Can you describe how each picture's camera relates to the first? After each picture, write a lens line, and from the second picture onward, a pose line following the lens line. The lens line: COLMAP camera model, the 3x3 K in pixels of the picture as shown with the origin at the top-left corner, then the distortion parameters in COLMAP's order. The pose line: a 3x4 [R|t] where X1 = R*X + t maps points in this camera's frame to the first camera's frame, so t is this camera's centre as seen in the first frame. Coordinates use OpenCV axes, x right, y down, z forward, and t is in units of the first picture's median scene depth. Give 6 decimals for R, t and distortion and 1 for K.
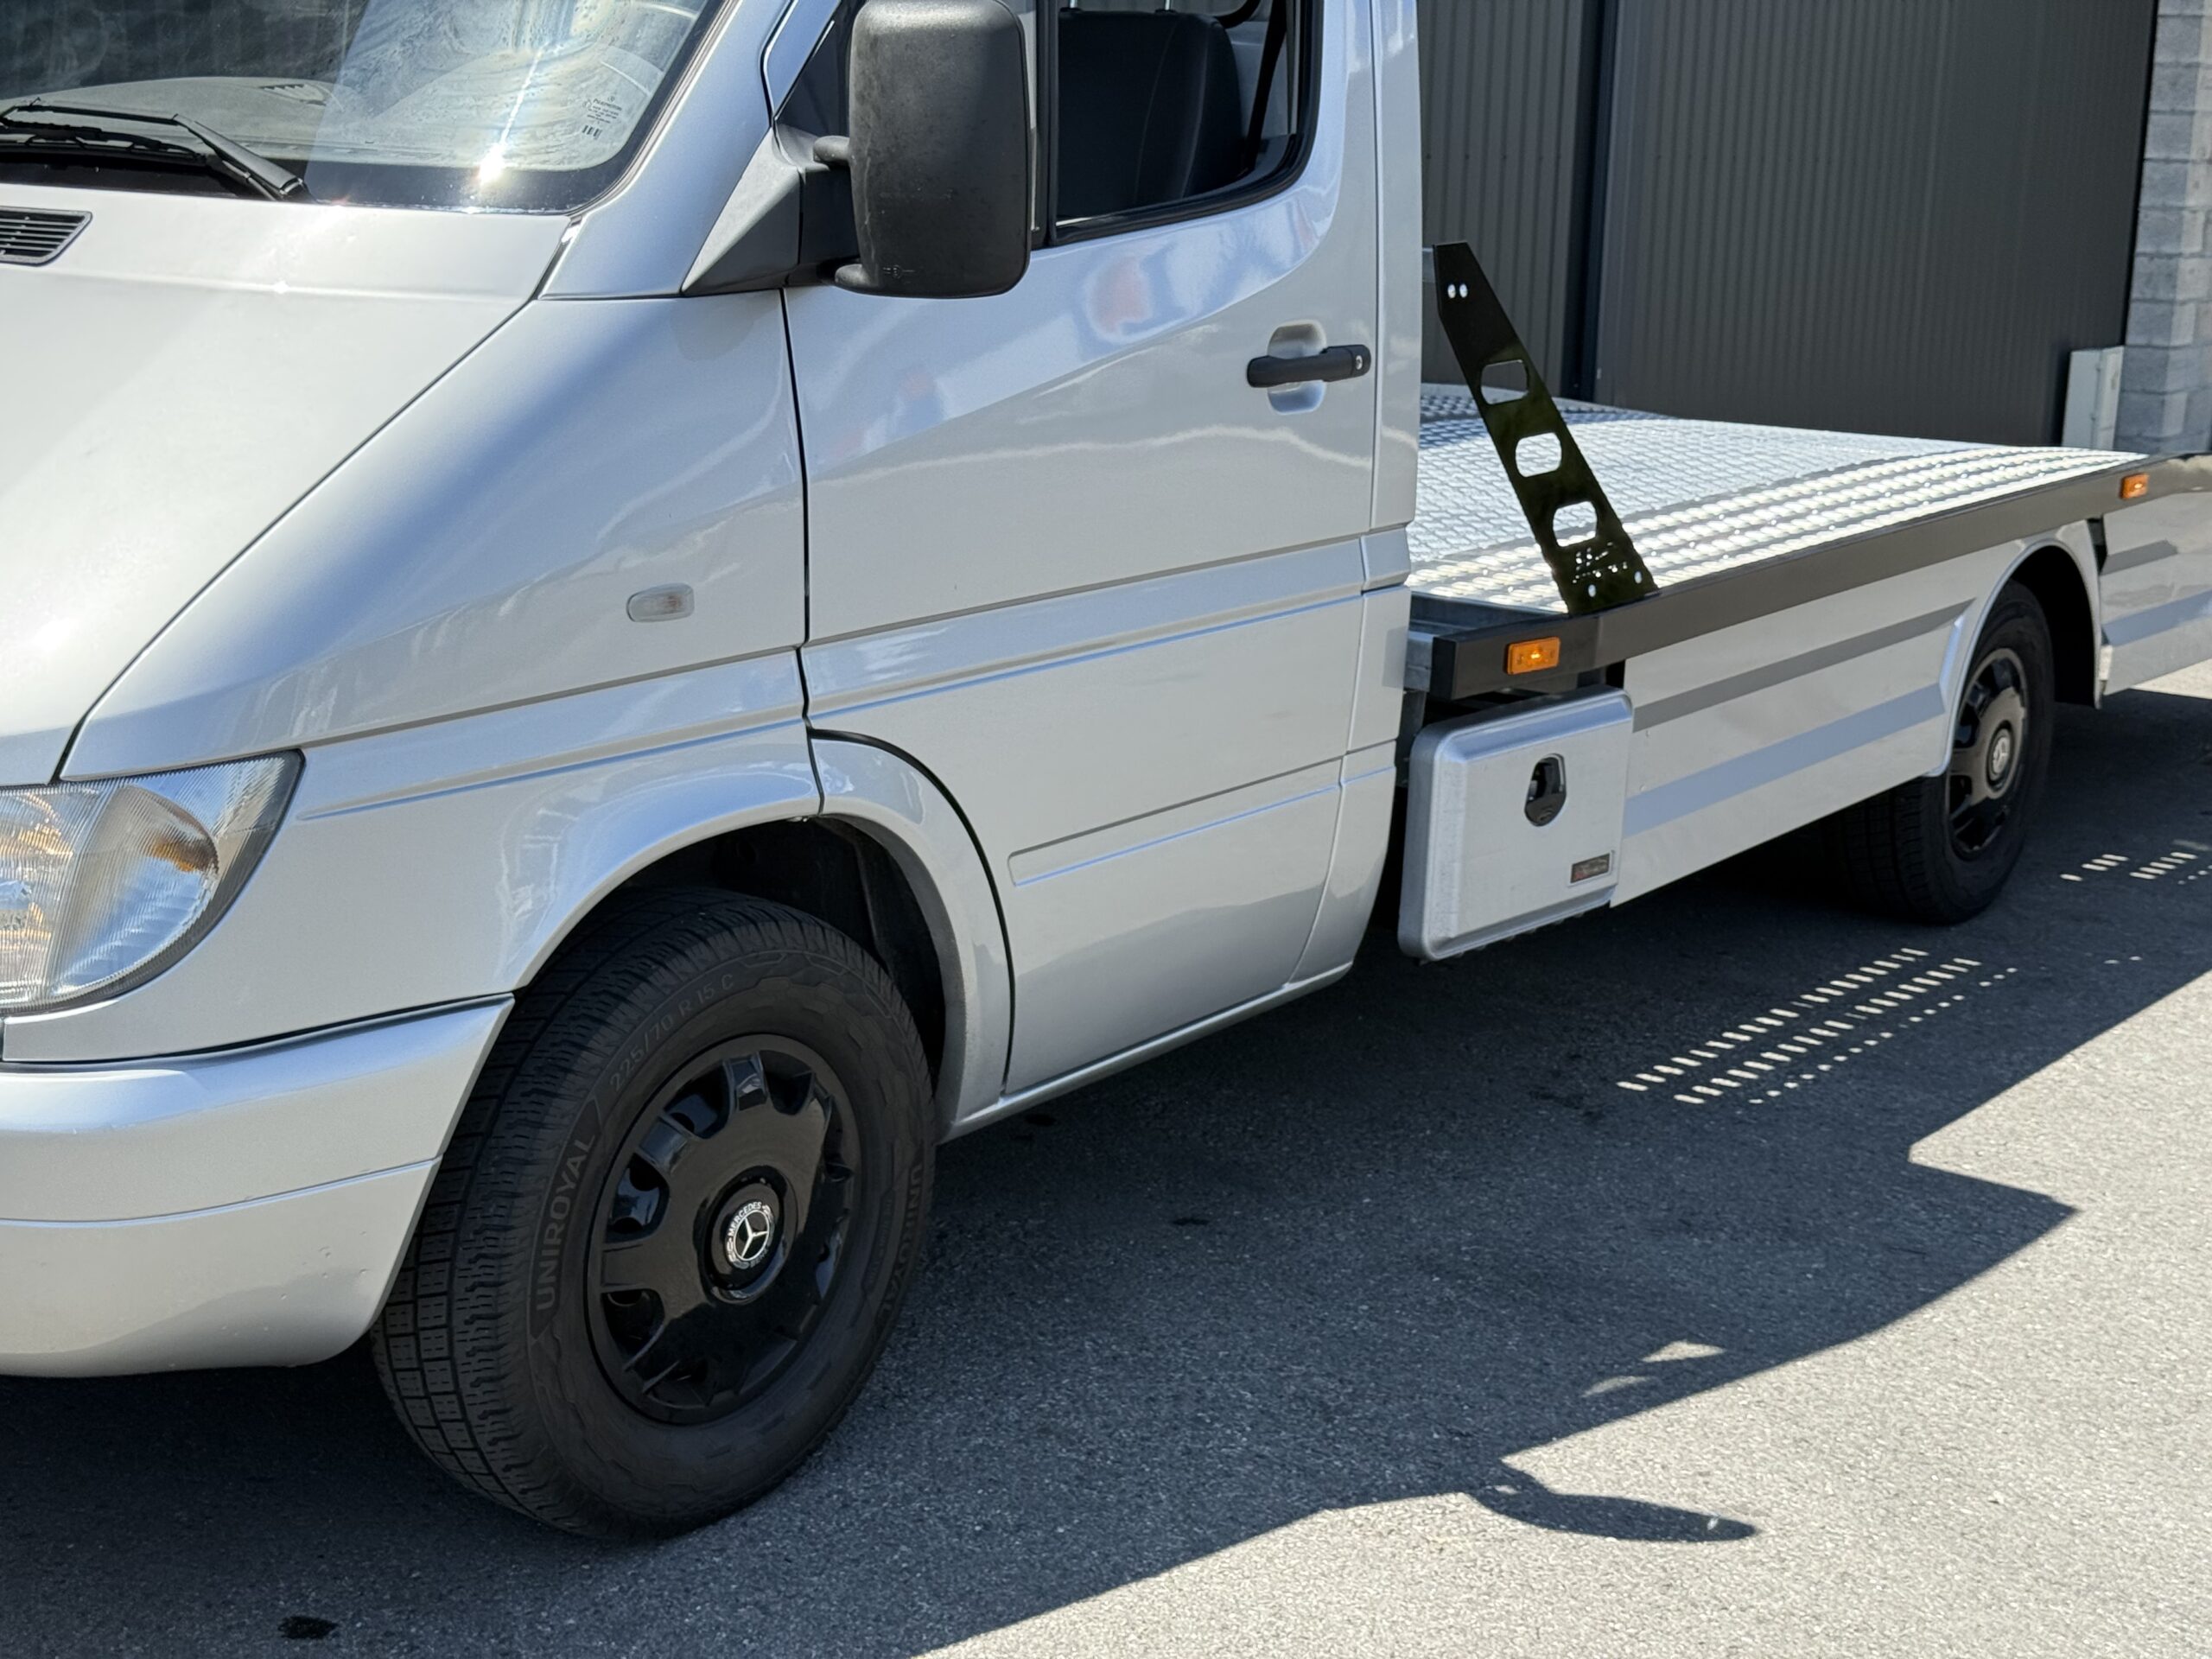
lens RADIAL K [[3057.9, 0, 1103.8], [0, 3057.9, 842.2], [0, 0, 1]] dist [0.197997, 0.000000]
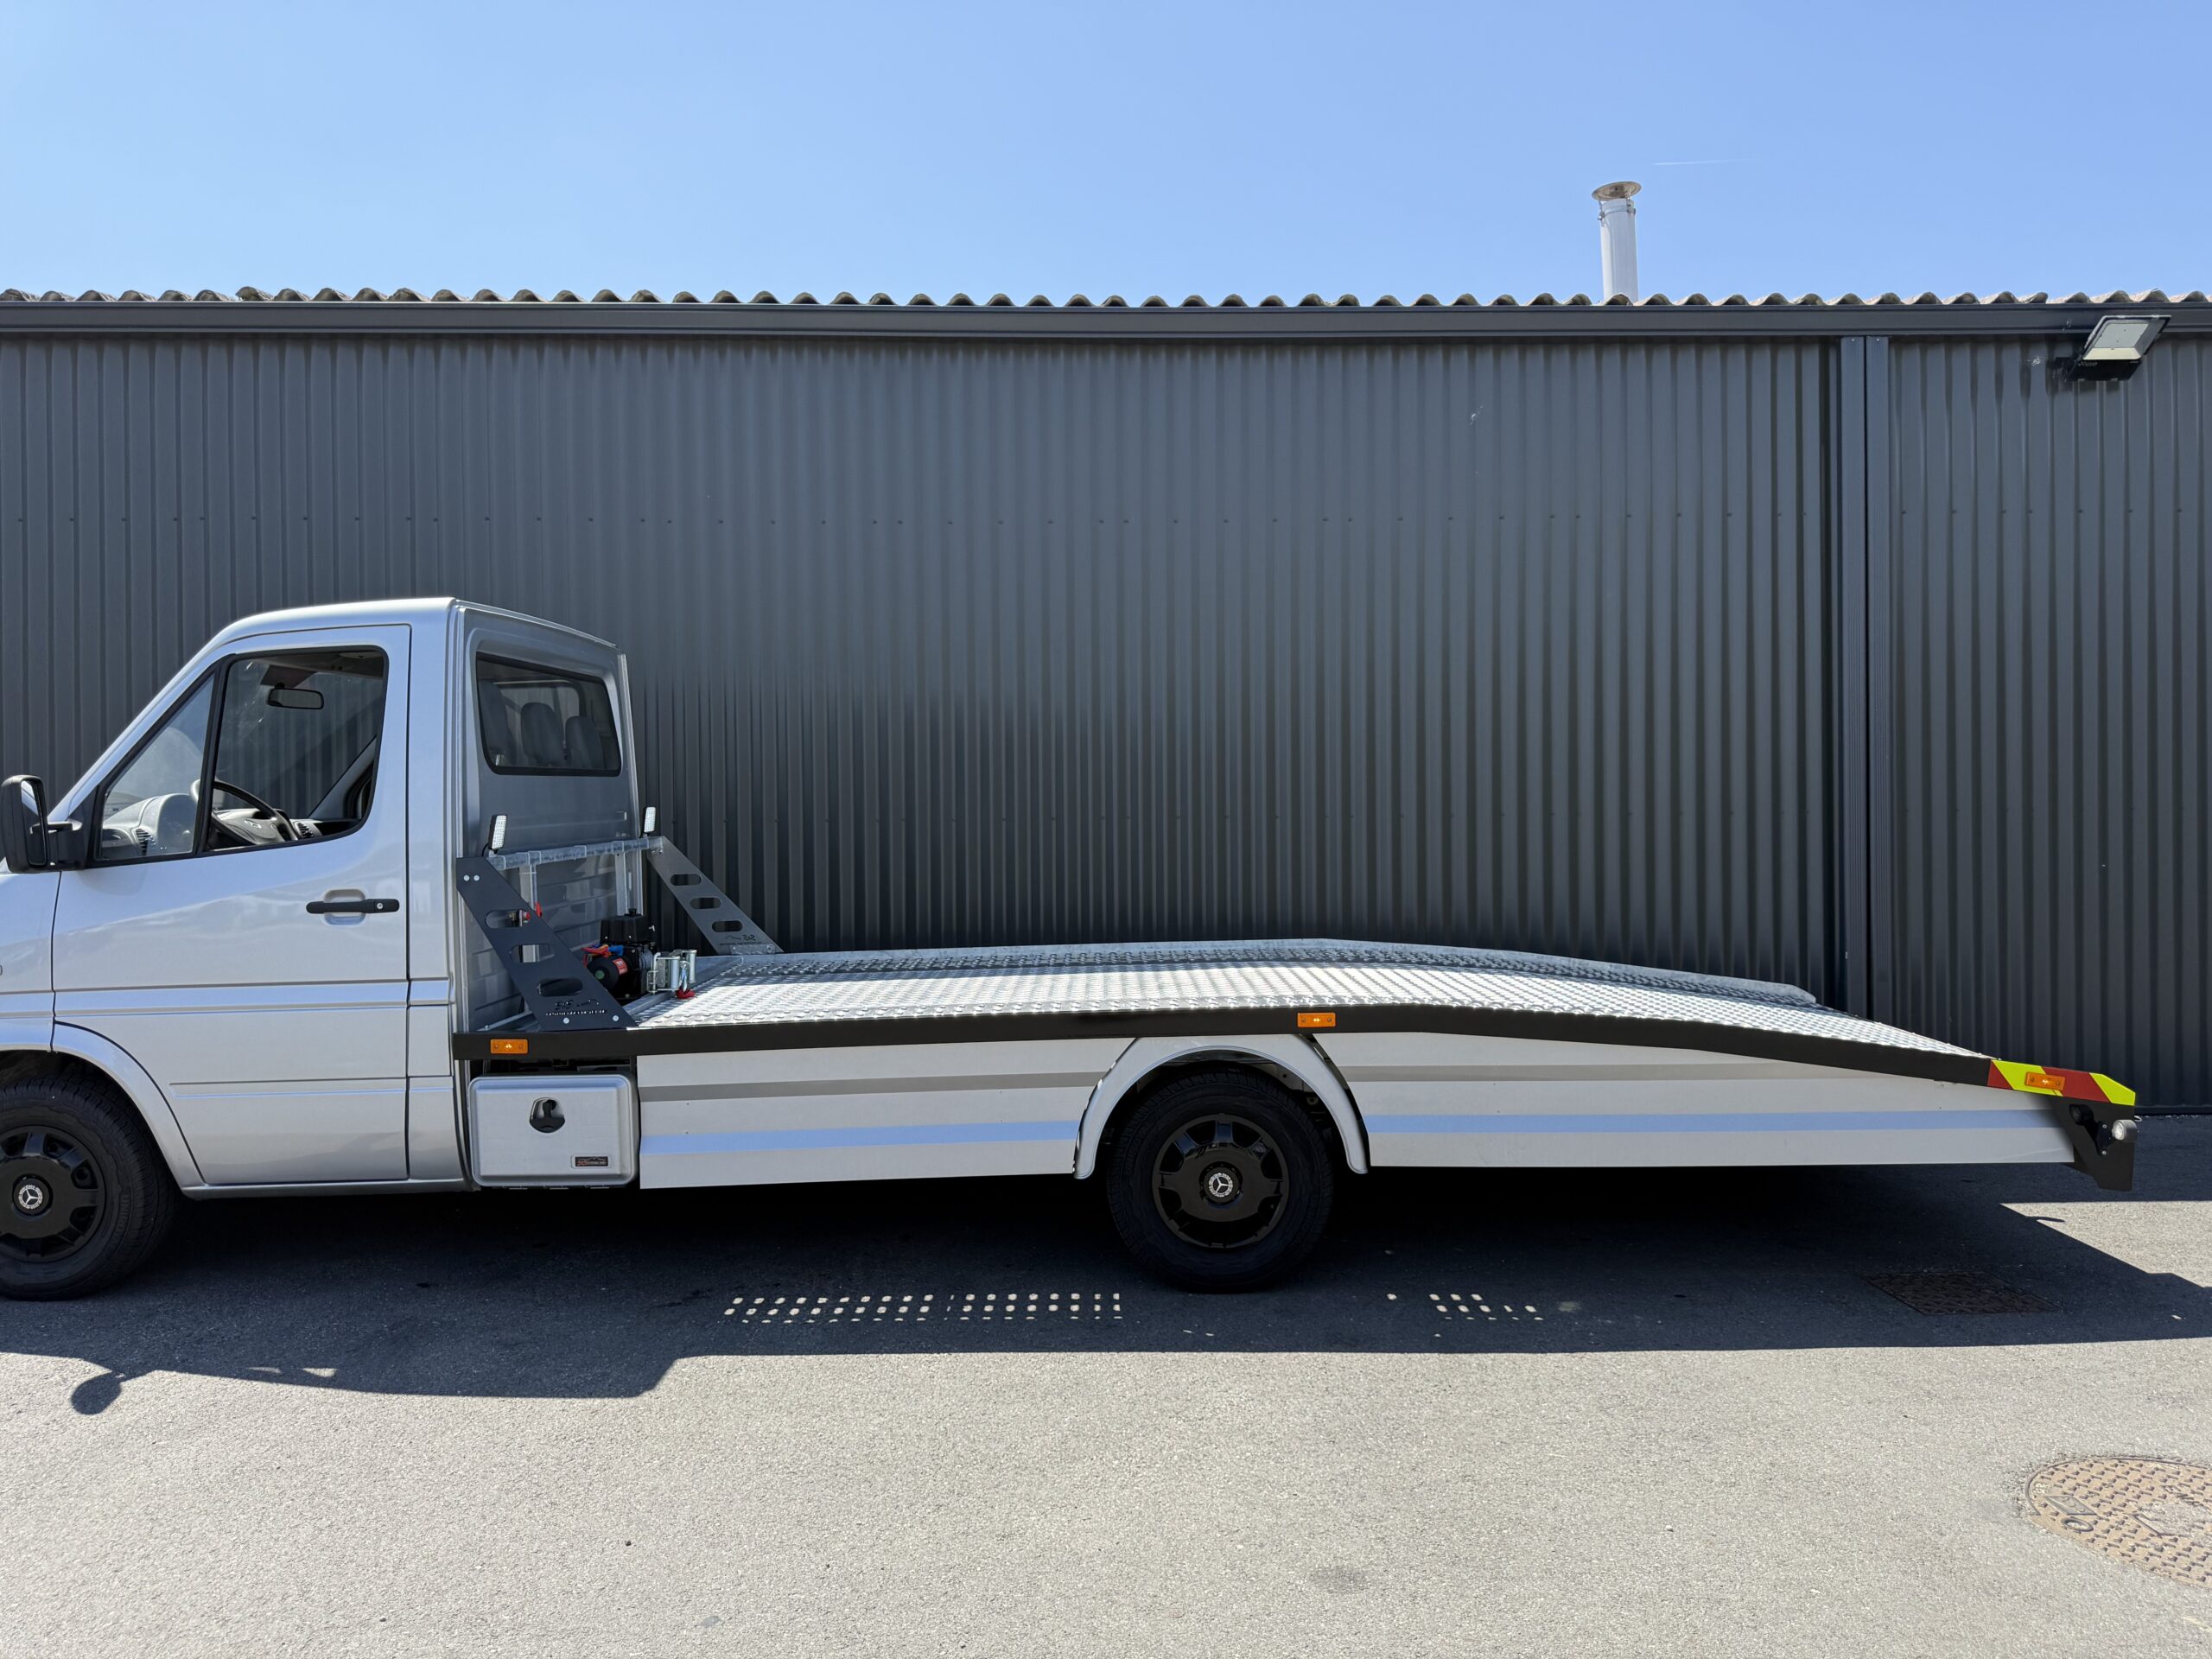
lens RADIAL K [[1614.0, 0, 1151.1], [0, 1614.0, 822.2], [0, 0, 1]] dist [0.048008, -0.053848]
pose [[0.586787, -0.019475, -0.809507, 1.475406], [-0.155079, 0.978503, -0.135952, -0.143920], [0.794752, 0.205312, 0.571153, 0.759904]]
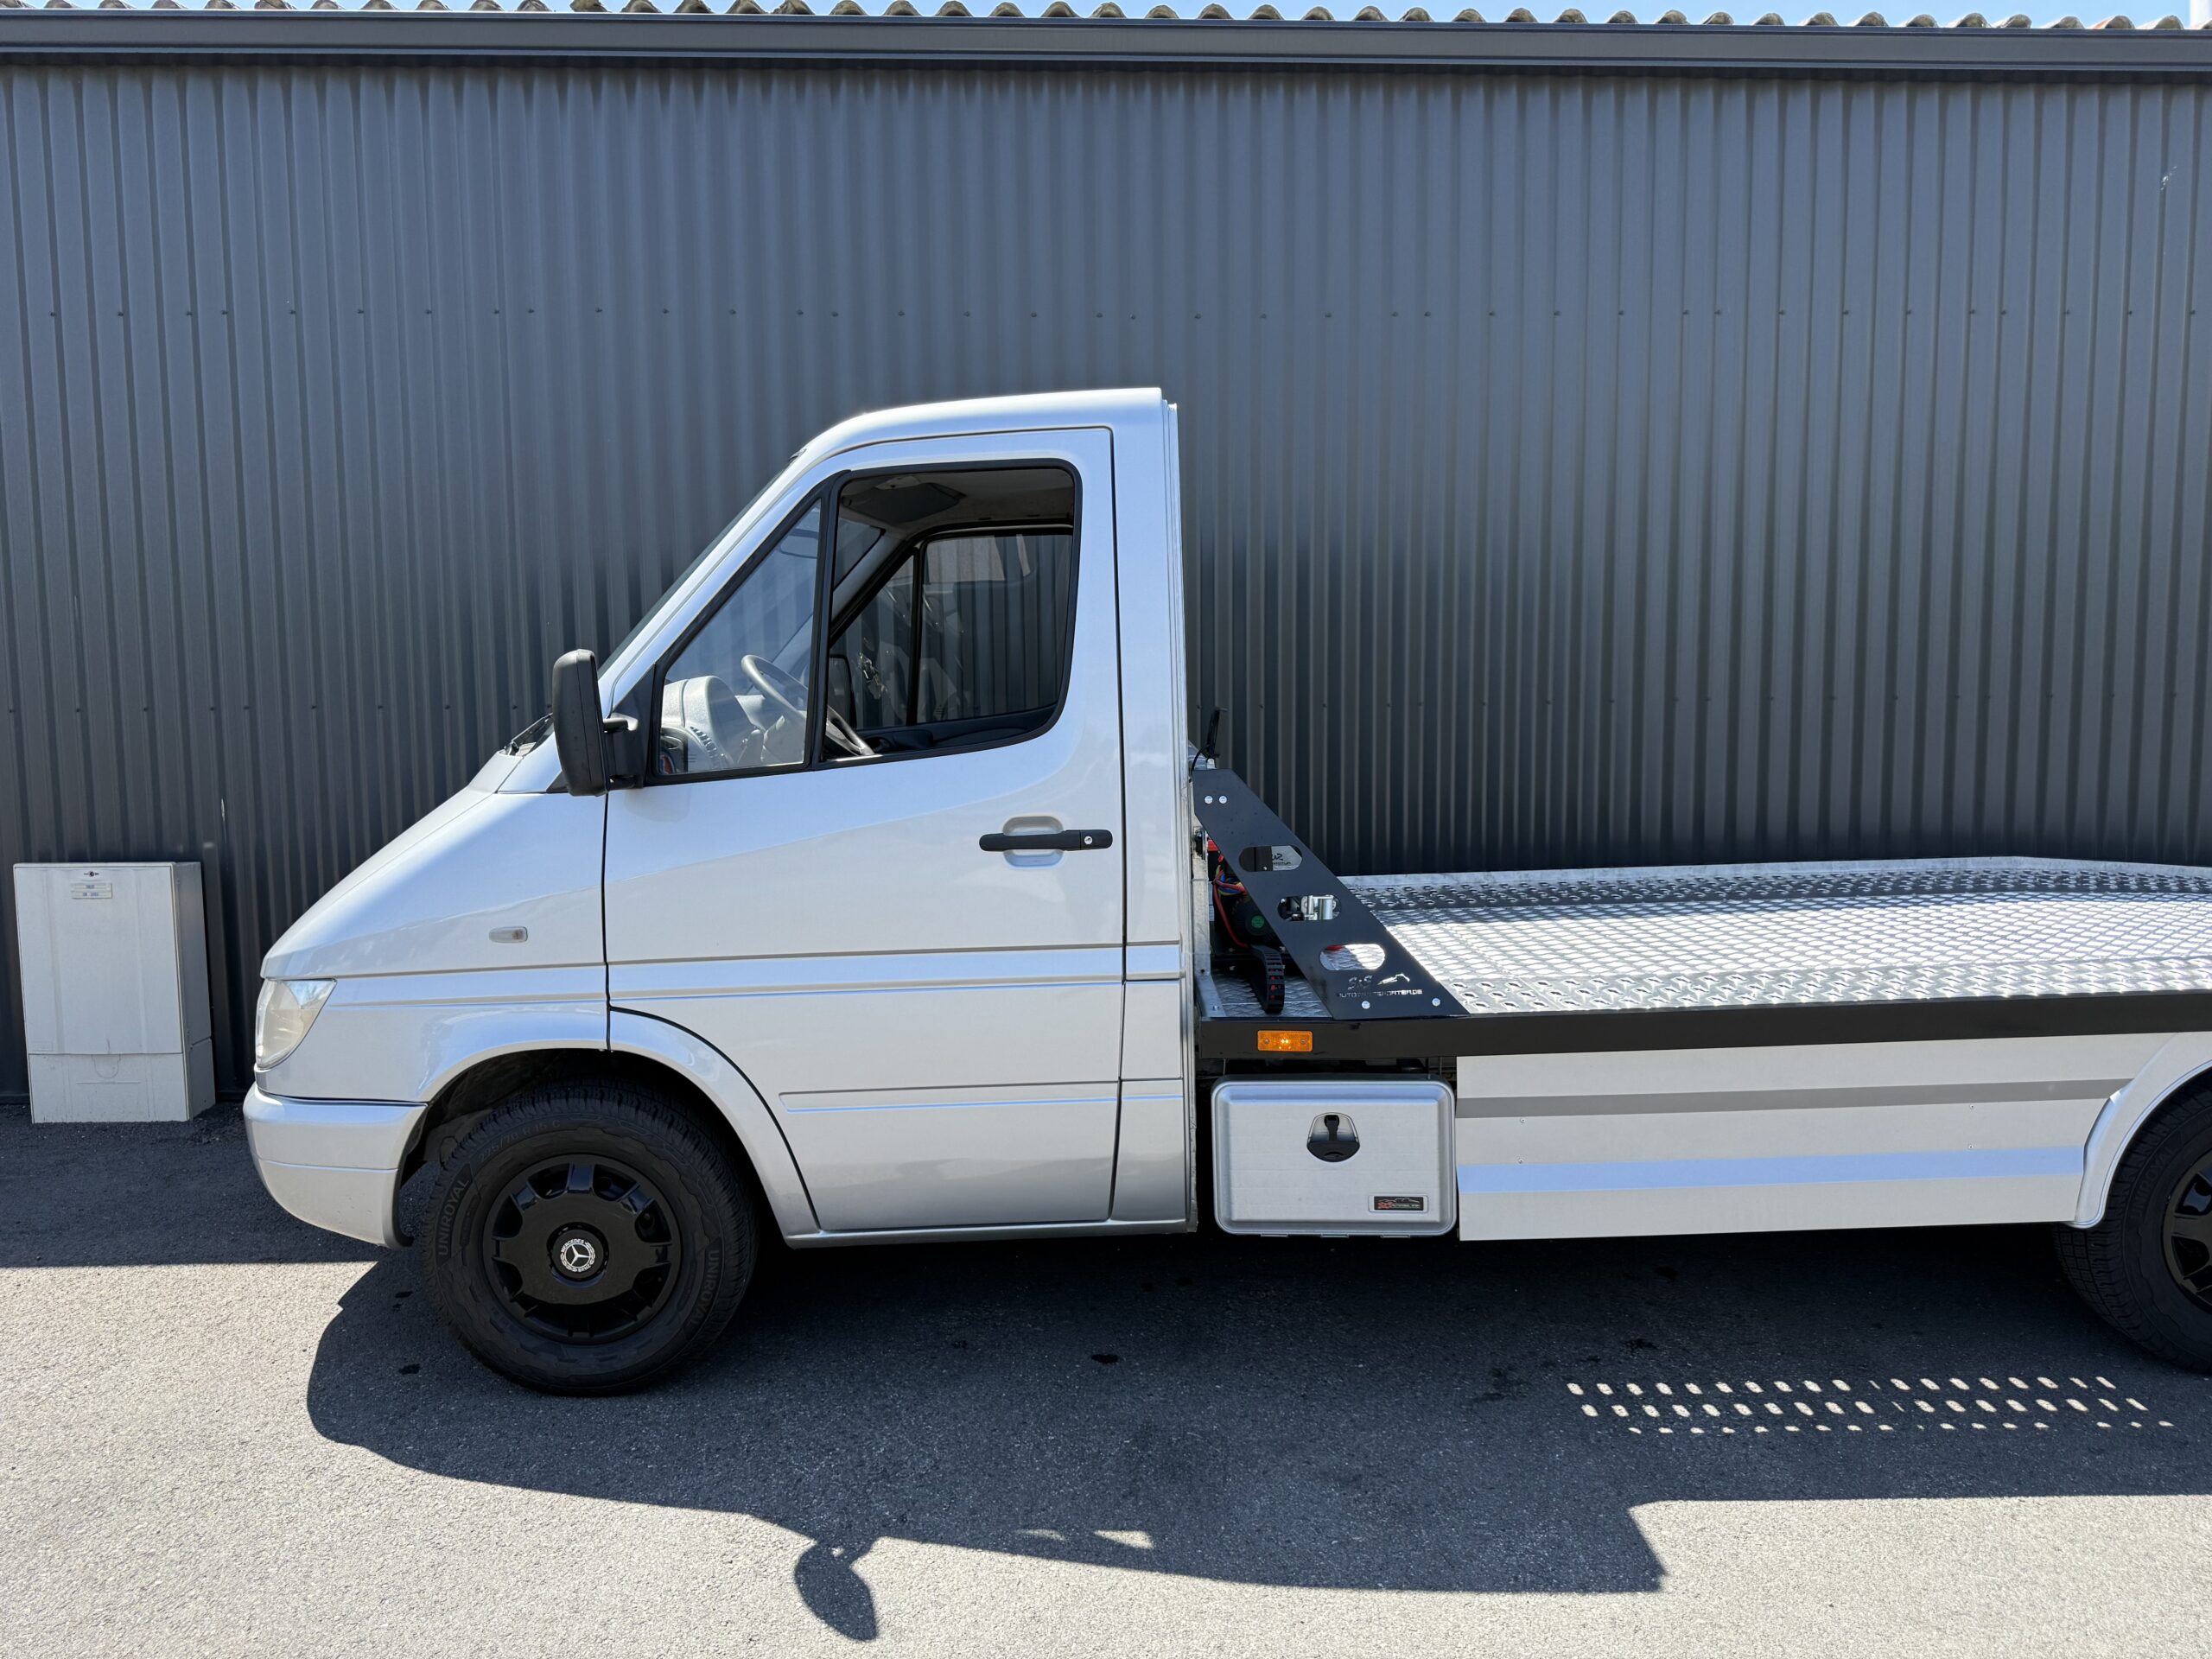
lens RADIAL K [[1614.0, 0, 1140.2], [0, 1614.0, 812.4], [0, 0, 1]] dist [0.048008, -0.053848]
pose [[0.607978, 0.039426, -0.792974, 0.795890], [-0.150943, 0.986290, -0.066691, -0.120069], [0.779474, 0.160240, 0.605594, 0.511280]]
